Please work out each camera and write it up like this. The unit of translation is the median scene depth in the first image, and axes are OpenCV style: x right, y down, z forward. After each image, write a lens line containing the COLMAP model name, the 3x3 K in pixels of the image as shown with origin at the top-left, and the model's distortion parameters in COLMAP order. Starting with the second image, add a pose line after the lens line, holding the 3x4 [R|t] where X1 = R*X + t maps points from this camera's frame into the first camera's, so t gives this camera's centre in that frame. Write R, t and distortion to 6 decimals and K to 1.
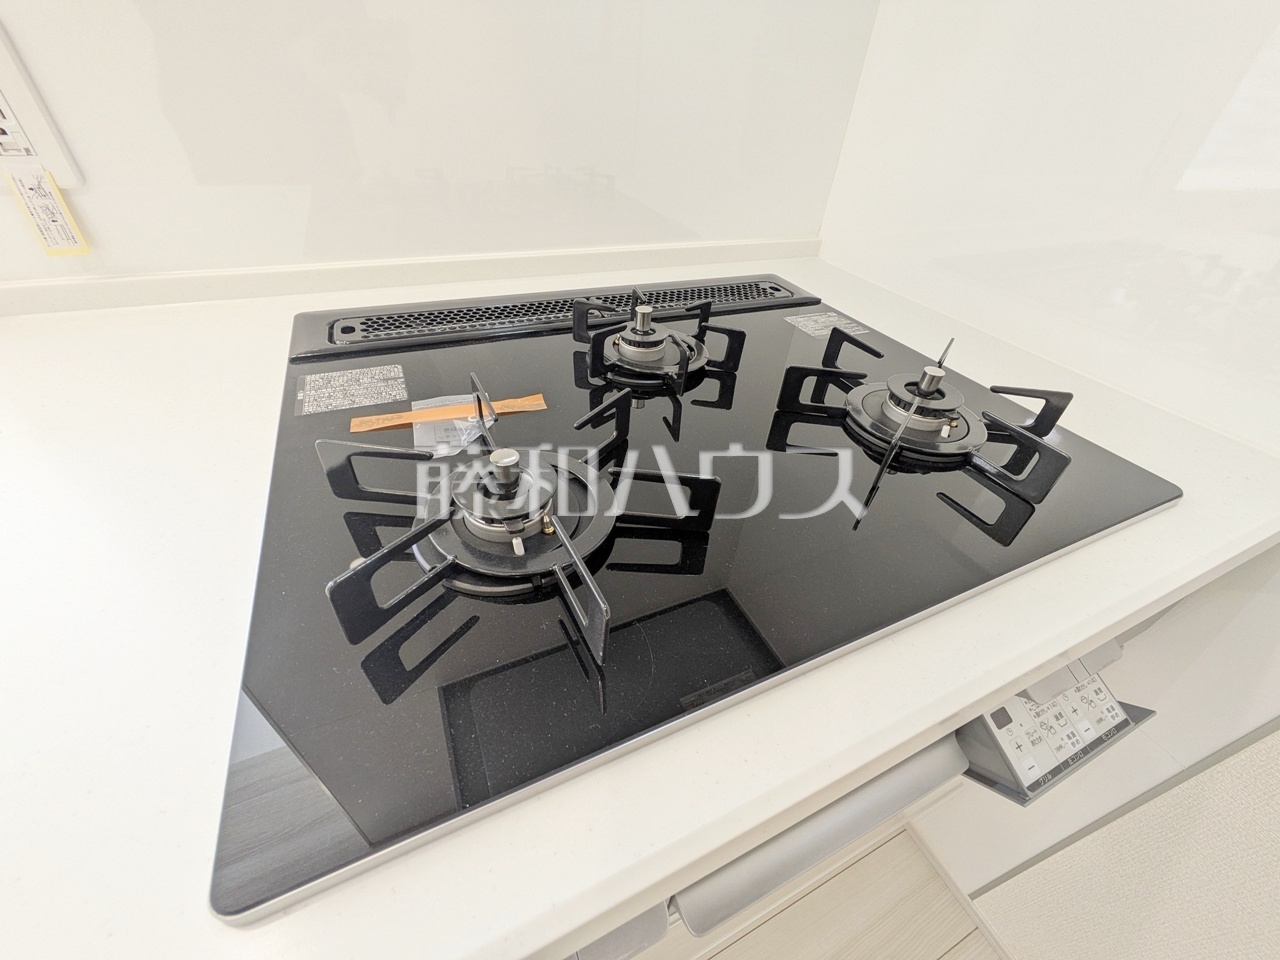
lens RADIAL K [[504.4, 0, 642.6], [0, 504.4, 480.7], [0, 0, 1]] dist [-0.001051, 0.000647]
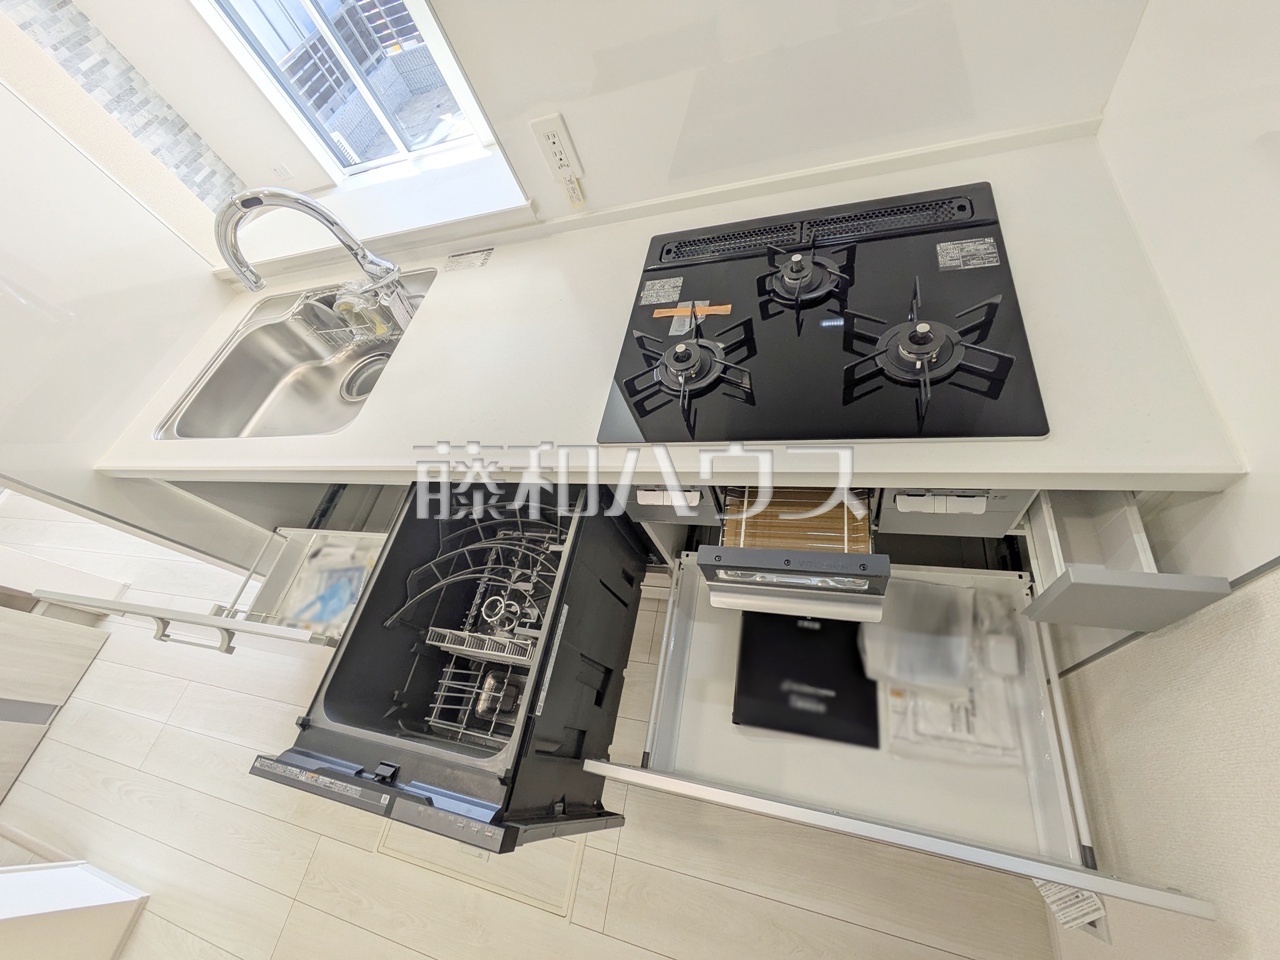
lens RADIAL K [[504.4, 0, 642.6], [0, 504.4, 480.7], [0, 0, 1]] dist [-0.001051, 0.000647]
pose [[0.750886, 0.337027, -0.567964, 0.969352], [-0.081382, 0.900653, 0.426851, -0.383314], [0.655398, -0.274295, 0.703715, -0.918804]]
